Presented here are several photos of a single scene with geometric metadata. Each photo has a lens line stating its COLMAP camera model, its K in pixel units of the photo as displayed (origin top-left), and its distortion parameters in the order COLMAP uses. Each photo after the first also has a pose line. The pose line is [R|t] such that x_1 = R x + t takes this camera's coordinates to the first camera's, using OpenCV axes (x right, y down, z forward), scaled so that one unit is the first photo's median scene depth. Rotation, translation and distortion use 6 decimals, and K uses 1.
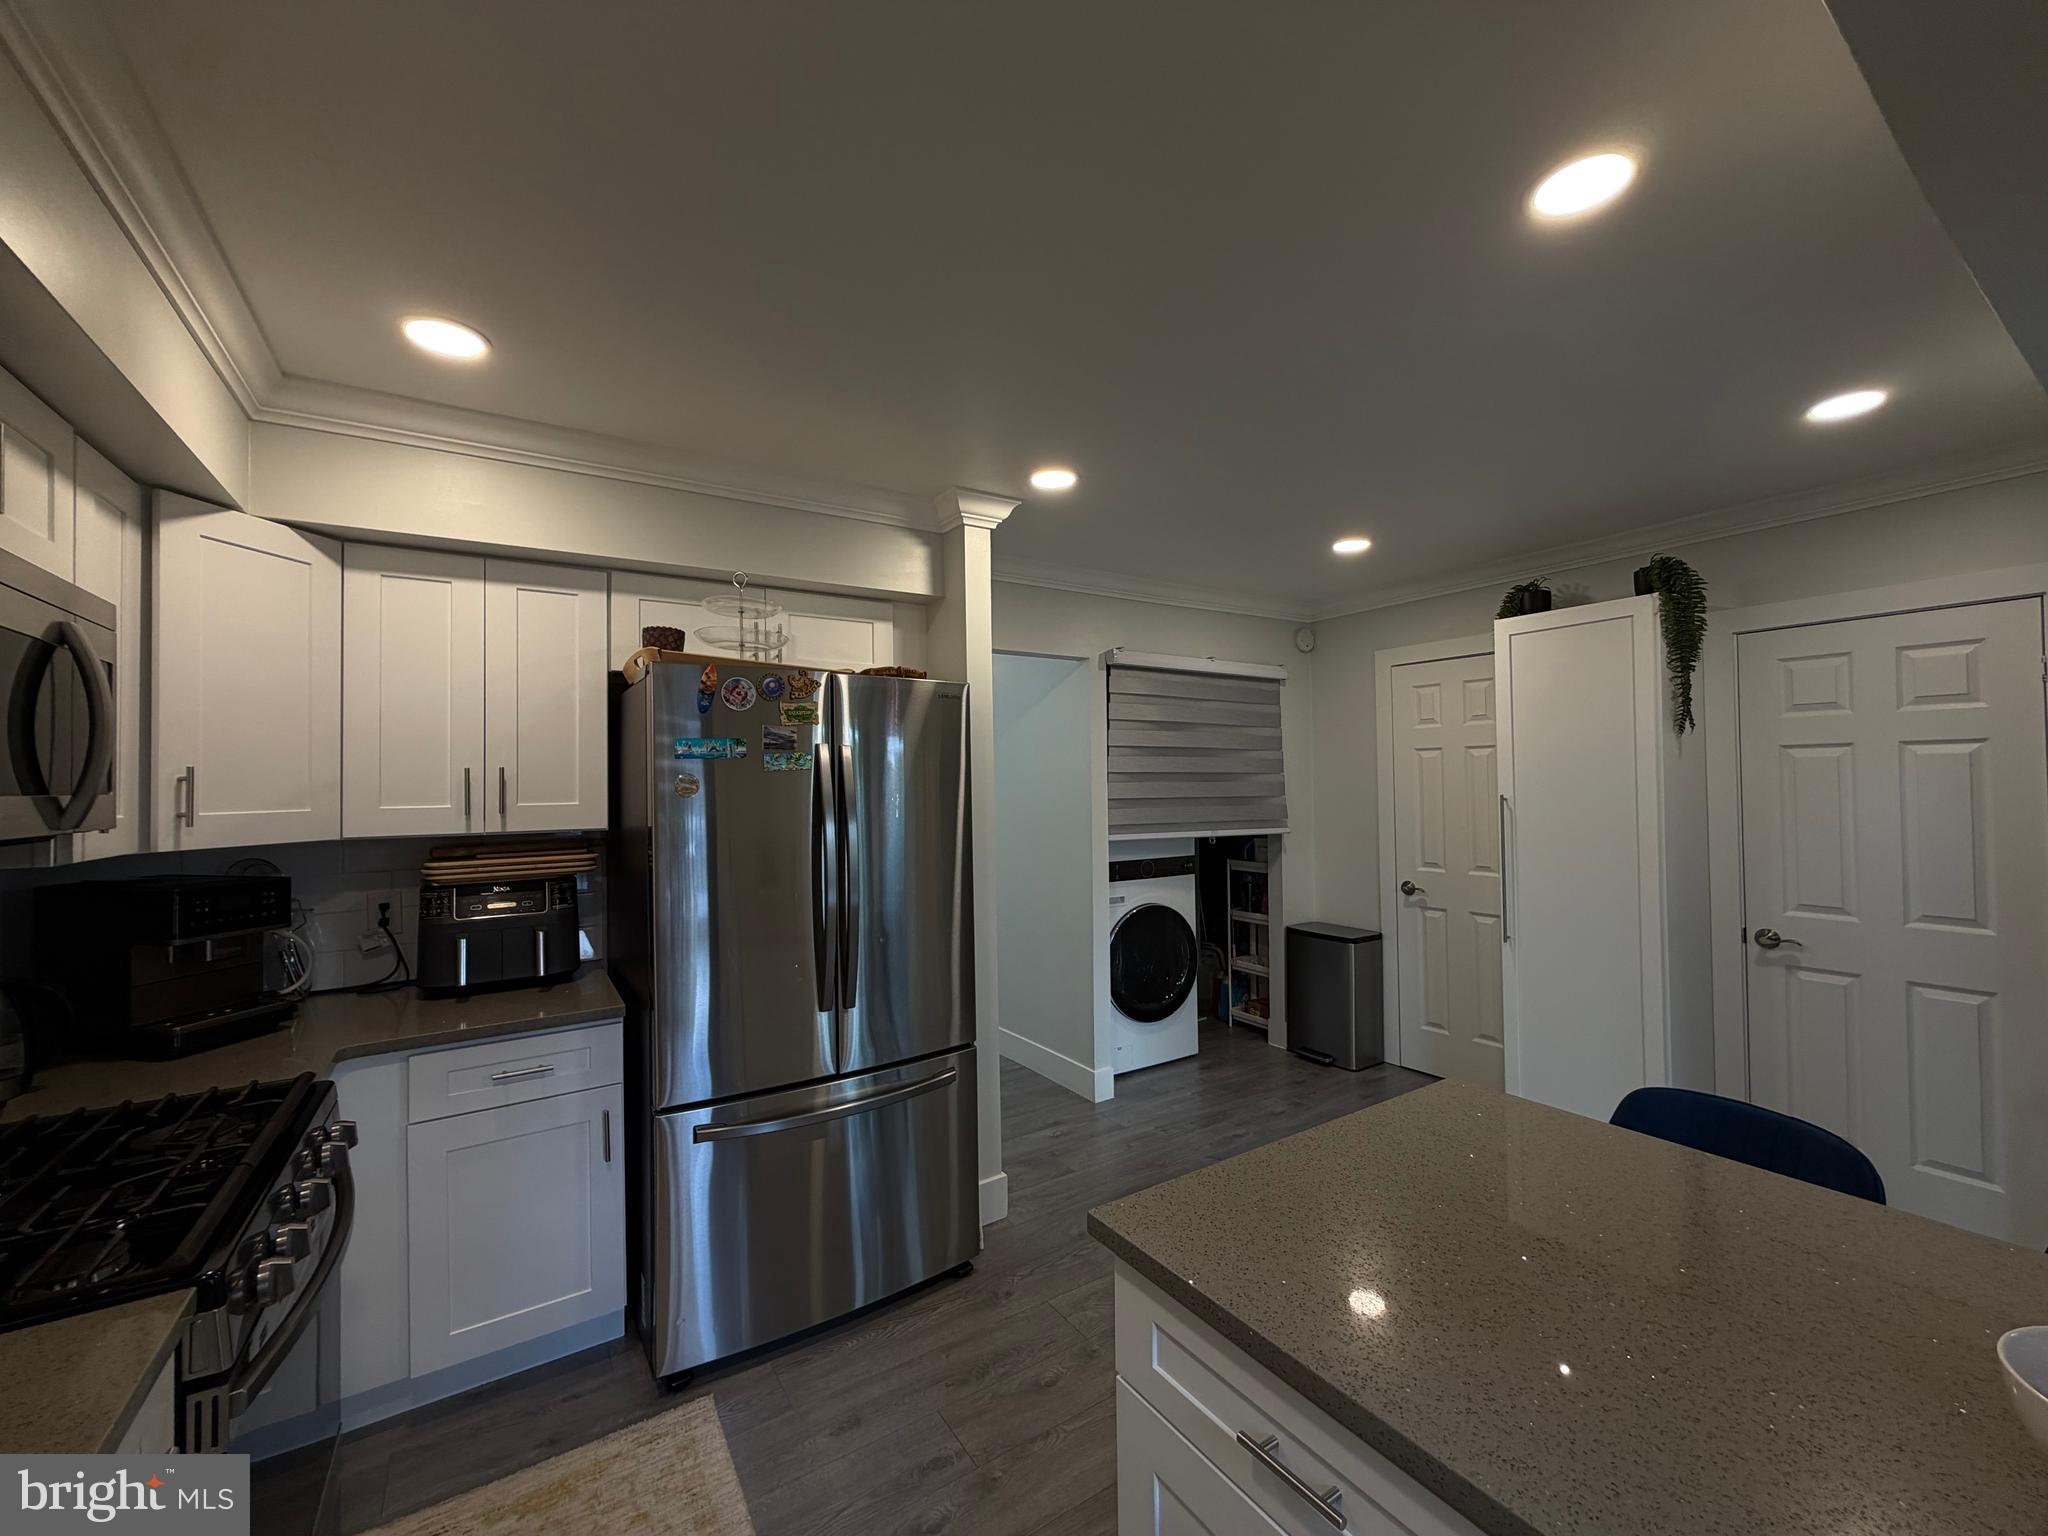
lens RADIAL K [[816.0, 0, 1018.4], [0, 816.0, 767.6], [0, 0, 1]] dist [0.000240, 0.000210]
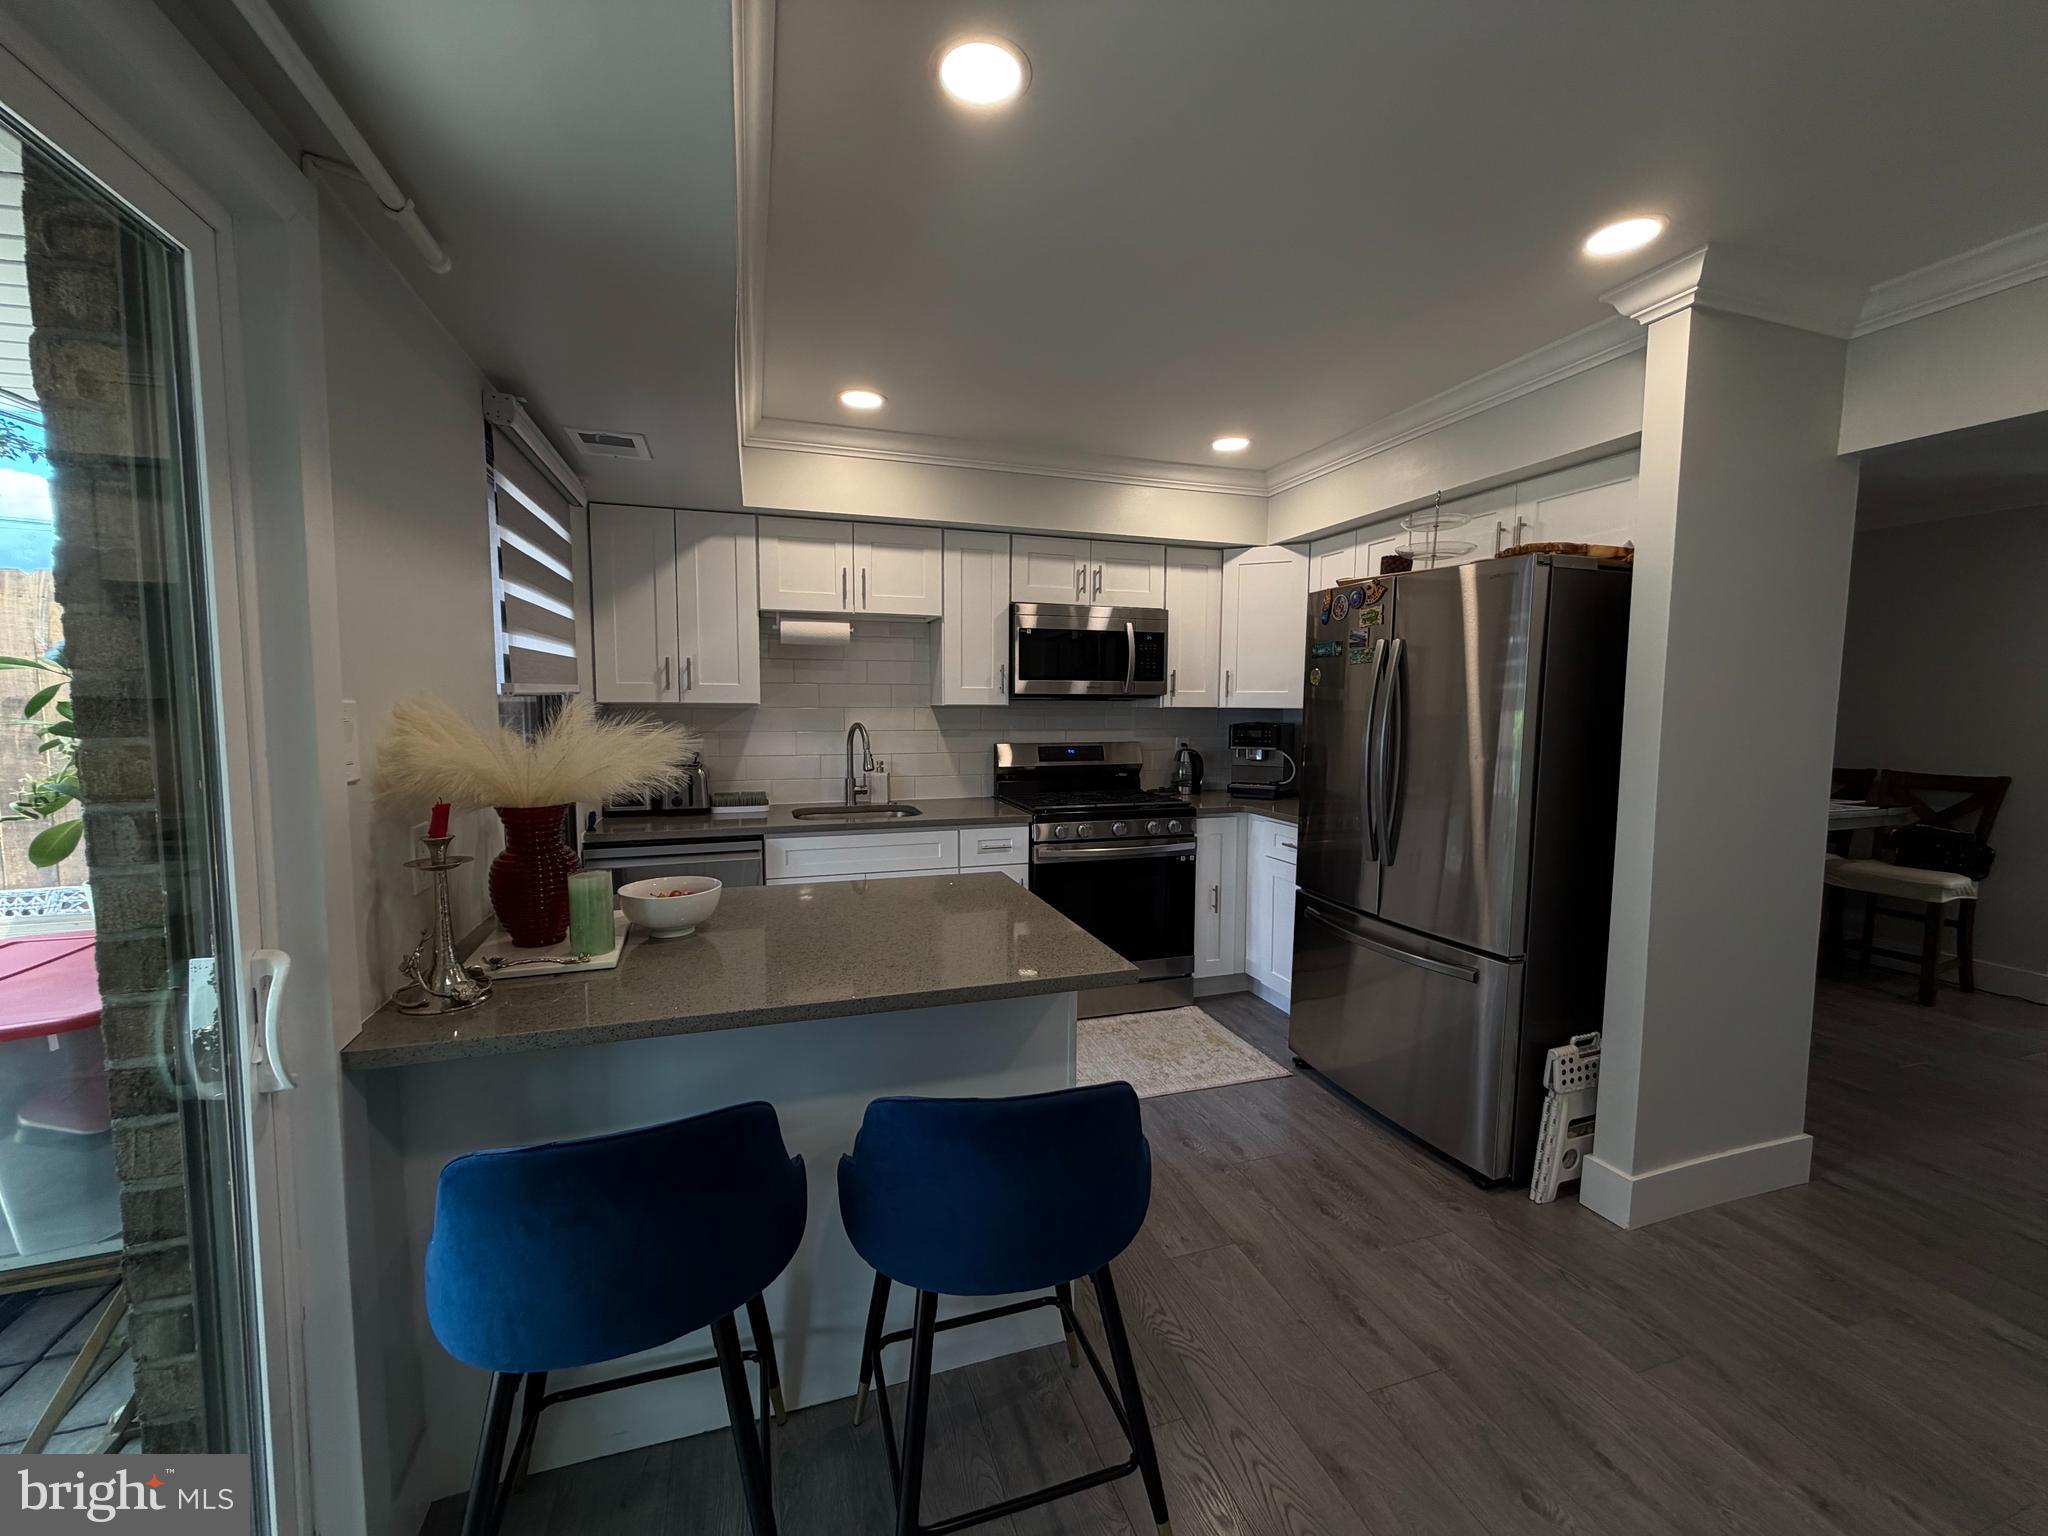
lens RADIAL K [[816.0, 0, 1020.6], [0, 816.0, 766.3], [0, 0, 1]] dist [0.000240, 0.000210]
pose [[-0.253842, 0.093156, -0.962749, 1.111155], [0.016539, 0.995624, 0.091976, 0.037986], [0.967104, 0.007425, -0.254272, 0.838905]]
